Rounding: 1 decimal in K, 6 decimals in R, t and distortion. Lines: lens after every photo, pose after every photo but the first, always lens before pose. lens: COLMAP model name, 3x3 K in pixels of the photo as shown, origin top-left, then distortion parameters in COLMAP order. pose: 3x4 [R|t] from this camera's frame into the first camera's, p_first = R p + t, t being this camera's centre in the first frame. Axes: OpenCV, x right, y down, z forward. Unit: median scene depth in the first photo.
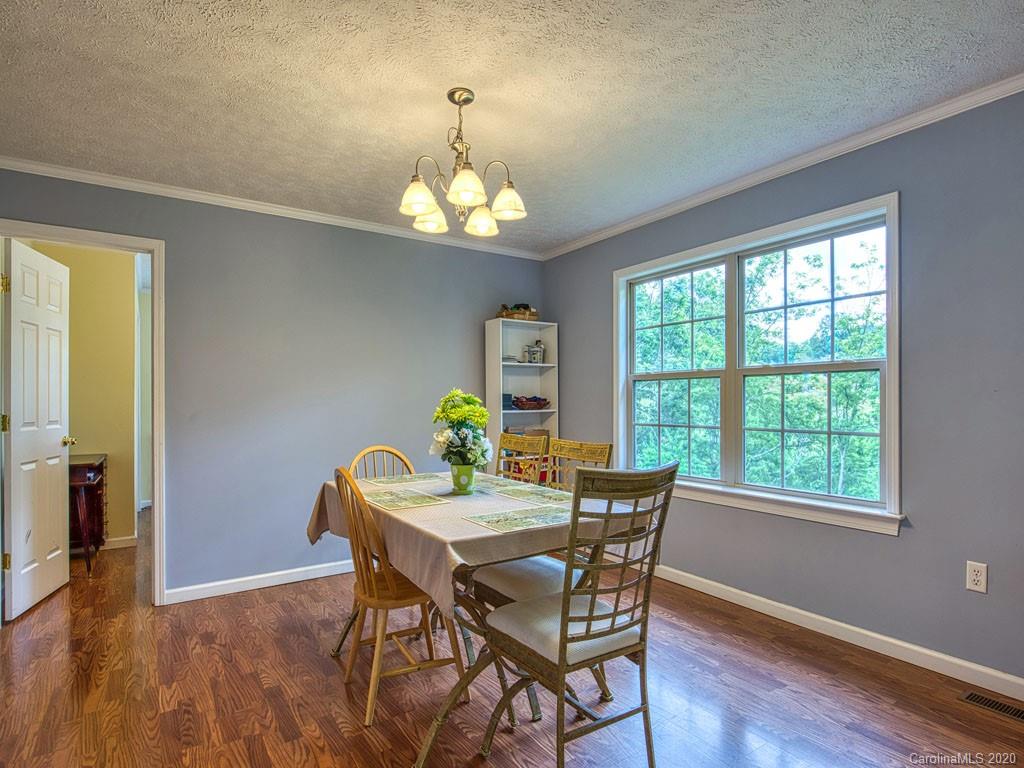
lens RADIAL K [[541.9, 0, 506.1], [0, 541.9, 400.1], [0, 0, 1]] dist [-0.010338, -0.000308]
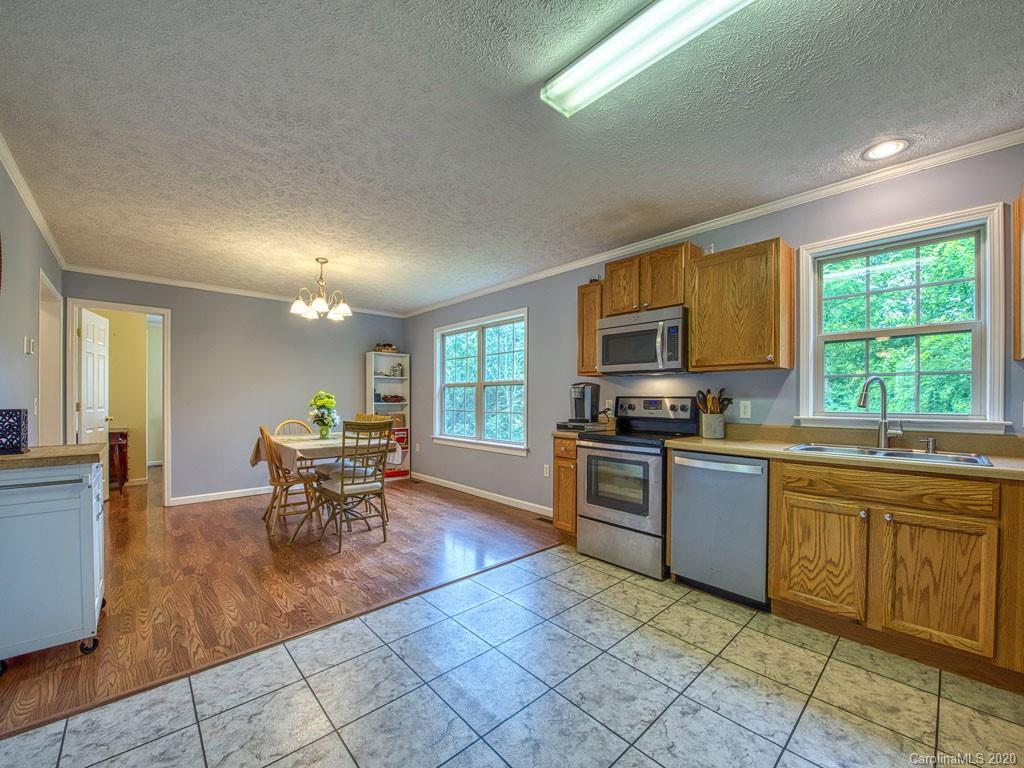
lens RADIAL K [[408.6, 0, 512.0], [0, 408.6, 400.4], [0, 0, 1]] dist [-0.020380, -0.000788]
pose [[0.985913, 0.005462, 0.167172, 0.342604], [-0.006259, 0.999971, 0.004239, 0.004079], [-0.167144, -0.005225, 0.985919, -0.653442]]
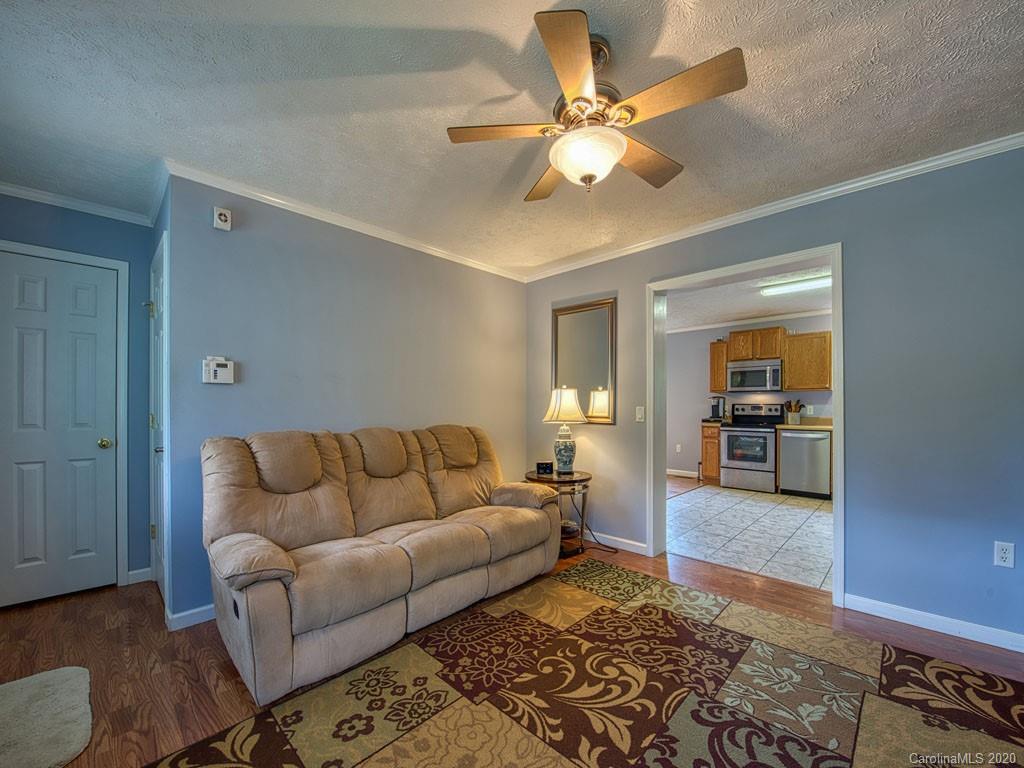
lens RADIAL K [[413.4, 0, 515.4], [0, 413.4, 407.4], [0, 0, 1]] dist [-0.016239, -0.000207]
pose [[0.974771, -0.000480, 0.223208, -0.828624], [-0.000167, 0.999996, 0.002880, 0.007616], [-0.223208, -0.002844, 0.974767, -1.436669]]
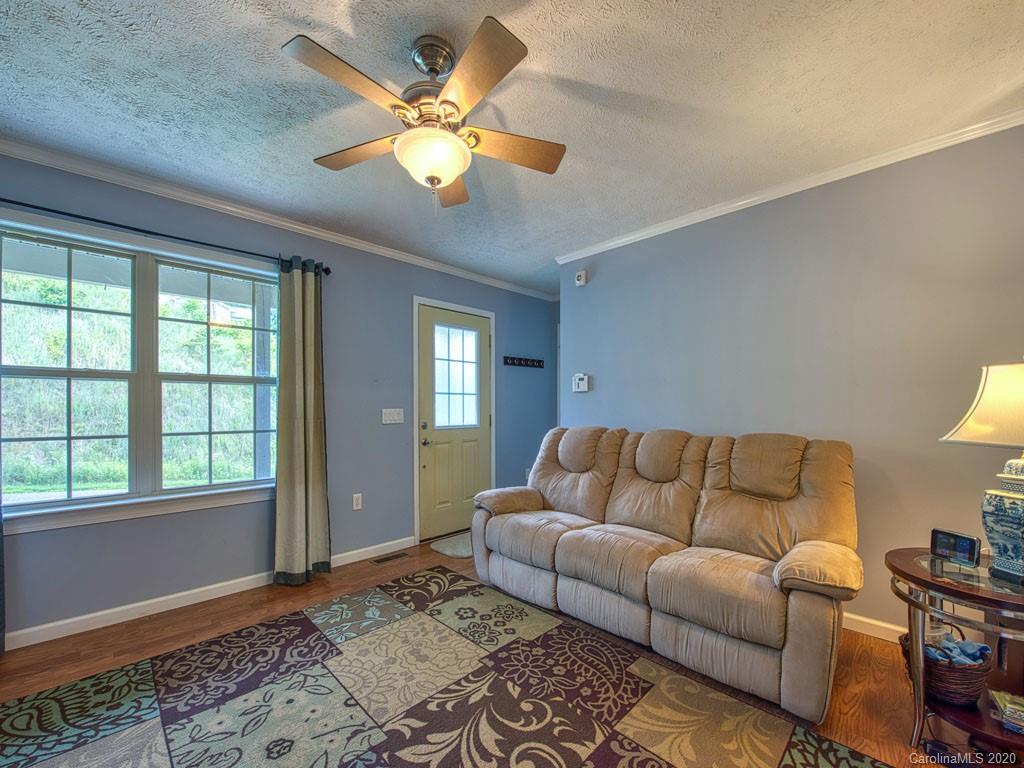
lens RADIAL K [[416.9, 0, 507.3], [0, 416.9, 404.2], [0, 0, 1]] dist [-0.001553, -0.000365]
pose [[0.191565, -0.007288, -0.981453, -0.041934], [0.001893, 0.999973, -0.007056, 0.007412], [0.981478, -0.000507, 0.191573, -0.937099]]
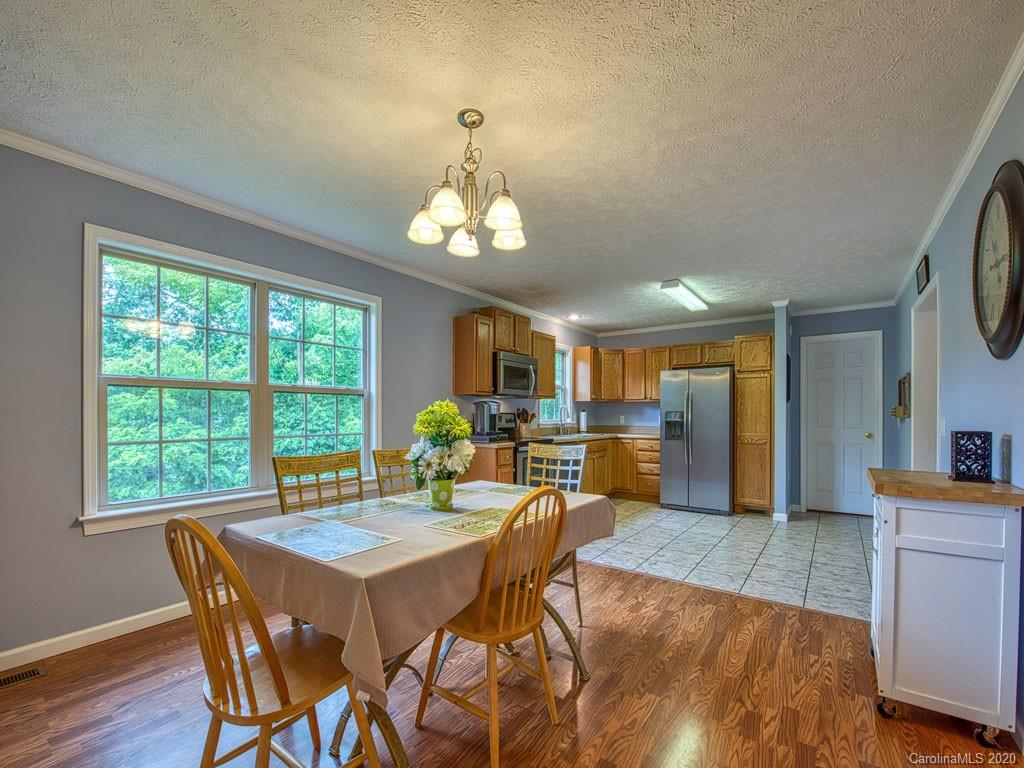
lens RADIAL K [[445.3, 0, 509.8], [0, 445.3, 416.2], [0, 0, 1]] dist [-0.023902, -0.000462]
pose [[-0.347285, -0.001532, 0.937758, -0.750189], [-0.001456, 0.999998, 0.001094, 0.006864], [-0.937759, -0.000986, -0.347286, 1.013644]]
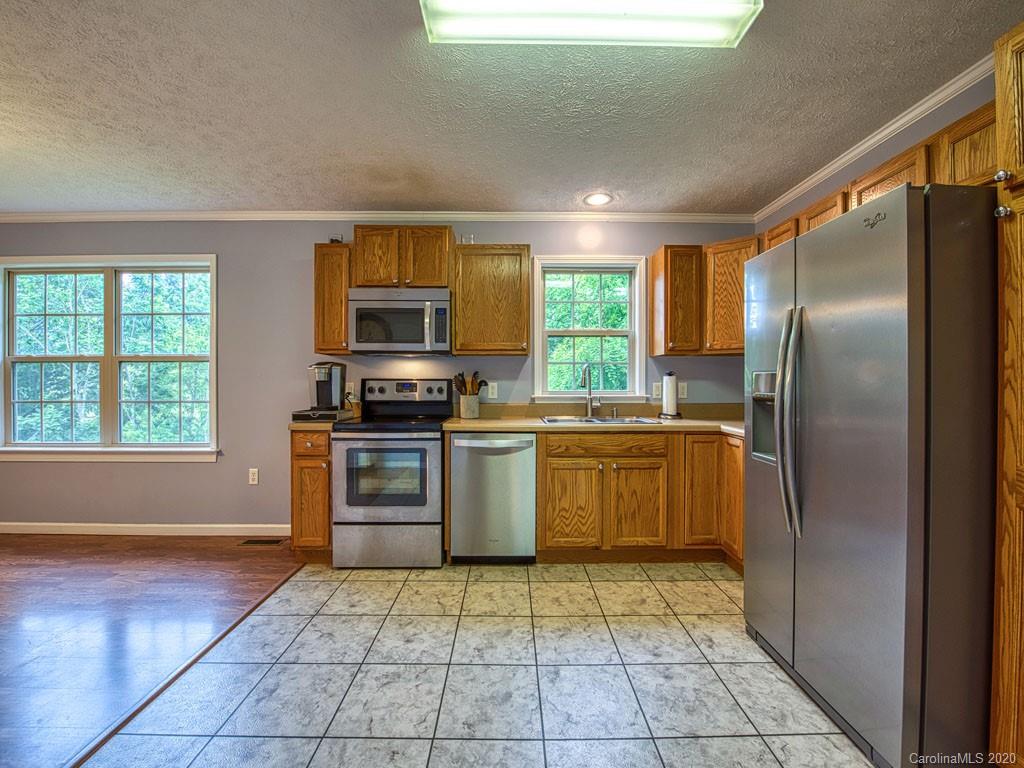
lens RADIAL K [[413.9, 0, 512.0], [0, 413.9, 384.0], [0, 0, 1]] dist [-0.018498, -0.000531]
pose [[0.536371, -0.003067, 0.843977, 0.138069], [-0.001853, 0.999987, 0.004812, 0.003478], [-0.843981, -0.004145, 0.536358, -0.413287]]
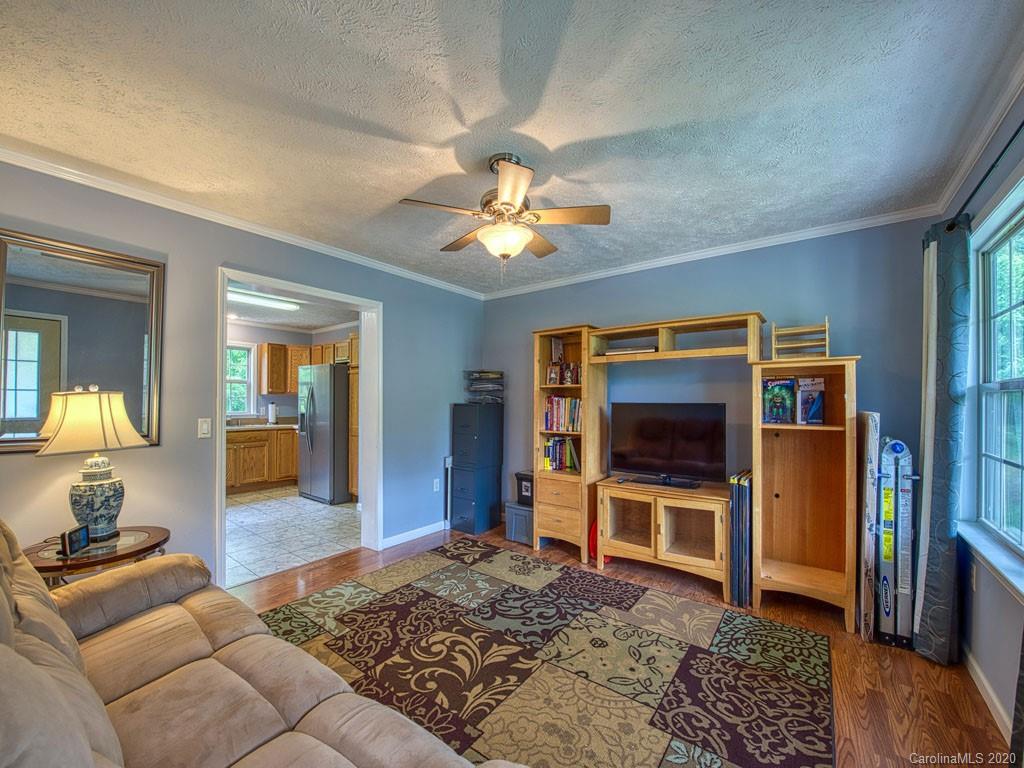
lens RADIAL K [[408.6, 0, 512.0], [0, 408.6, 400.4], [0, 0, 1]] dist [-0.020380, -0.000788]
pose [[-0.336413, 0.003057, 0.941710, -1.303937], [-0.003581, 0.999983, -0.004525, -0.030068], [-0.941708, -0.004895, -0.336396, -0.693516]]
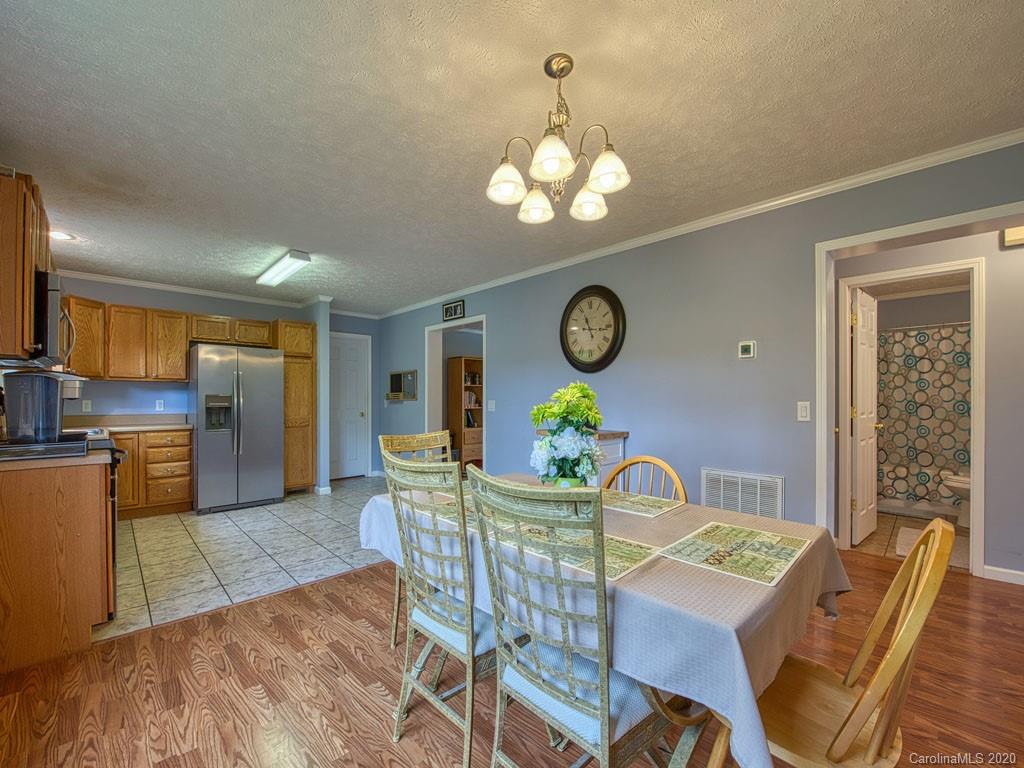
lens RADIAL K [[424.6, 0, 515.1], [0, 424.6, 396.9], [0, 0, 1]] dist [-0.018472, -0.000139]
pose [[-0.980095, -0.000001, -0.198530, 0.104077], [0.000269, 0.999999, -0.001332, -0.003556], [0.198530, -0.001359, -0.980094, 1.412338]]
